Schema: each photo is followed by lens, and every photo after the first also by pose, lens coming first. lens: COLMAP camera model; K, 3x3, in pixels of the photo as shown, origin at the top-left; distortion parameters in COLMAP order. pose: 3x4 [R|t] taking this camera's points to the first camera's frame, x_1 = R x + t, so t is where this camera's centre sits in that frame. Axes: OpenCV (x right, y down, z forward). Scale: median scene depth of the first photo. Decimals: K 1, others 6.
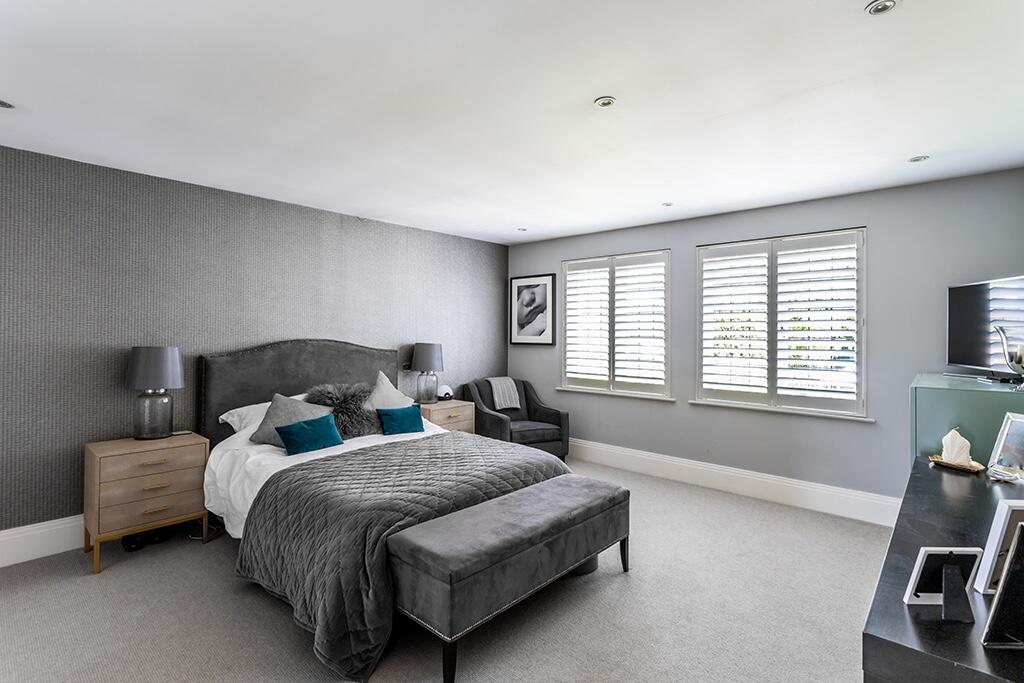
lens RADIAL K [[488.0, 0, 510.0], [0, 488.0, 341.6], [0, 0, 1]] dist [-0.004788, -0.000078]
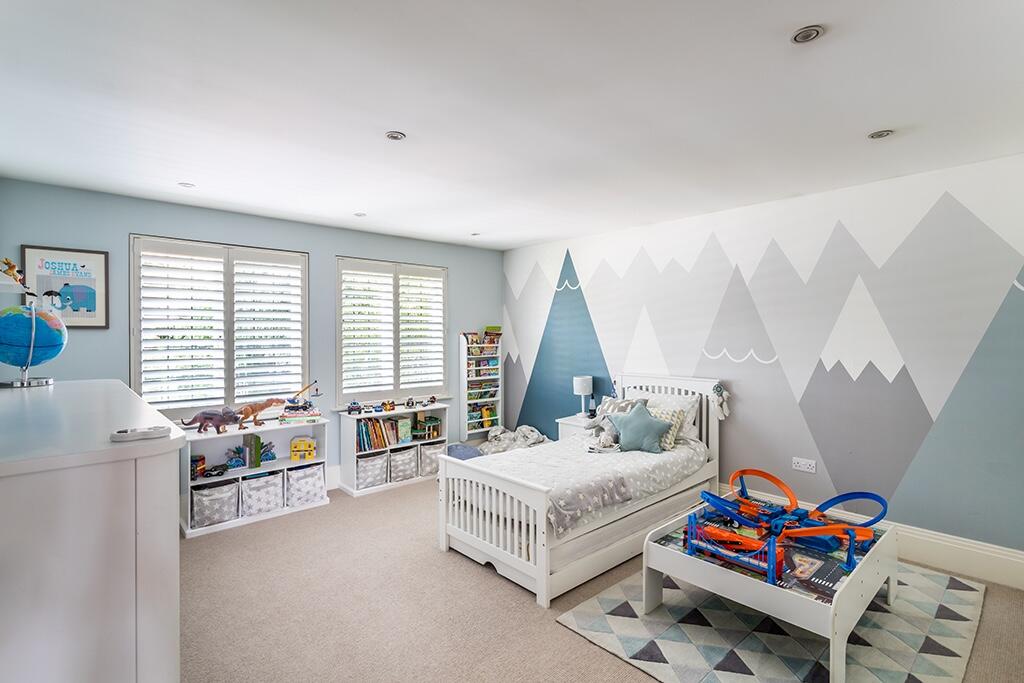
lens RADIAL K [[488.0, 0, 510.6], [0, 488.0, 337.5], [0, 0, 1]] dist [-0.004788, -0.000078]
pose [[0.101931, -0.005846, 0.994774, -0.520133], [0.033964, 0.999420, 0.002393, -0.013053], [-0.994212, 0.033543, 0.102070, 0.462613]]
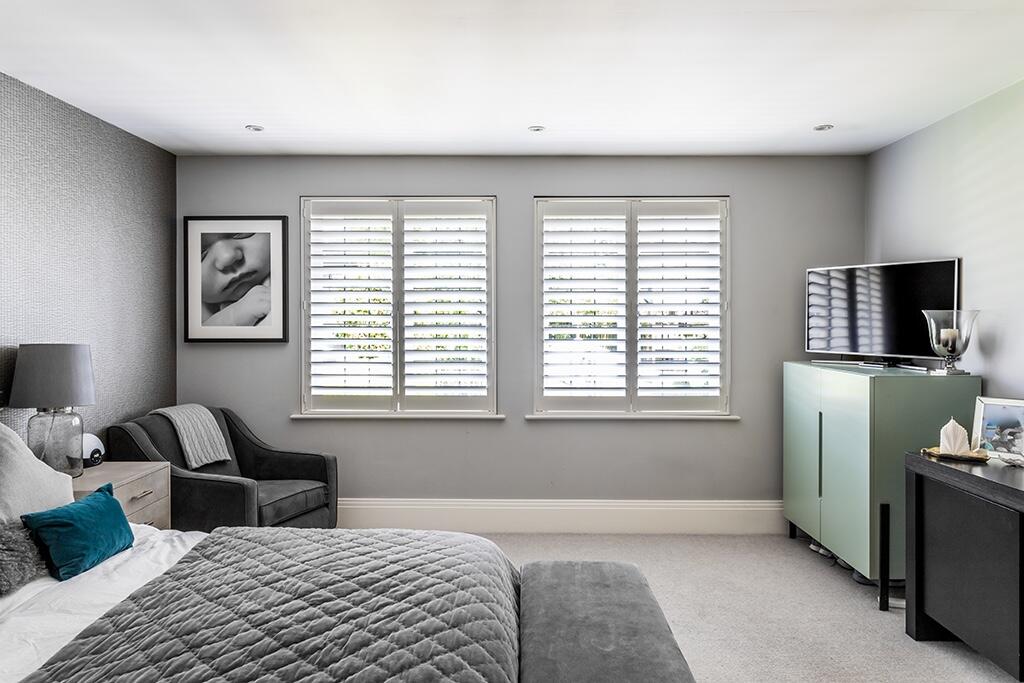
lens RADIAL K [[687.4, 0, 513.2], [0, 687.4, 334.6], [0, 0, 1]] dist [0.007375, 0.003759]
pose [[0.750158, -0.019950, 0.660958, -0.262805], [0.016357, 0.999799, 0.011612, -0.006375], [-0.661057, 0.002101, 0.750333, 0.235639]]
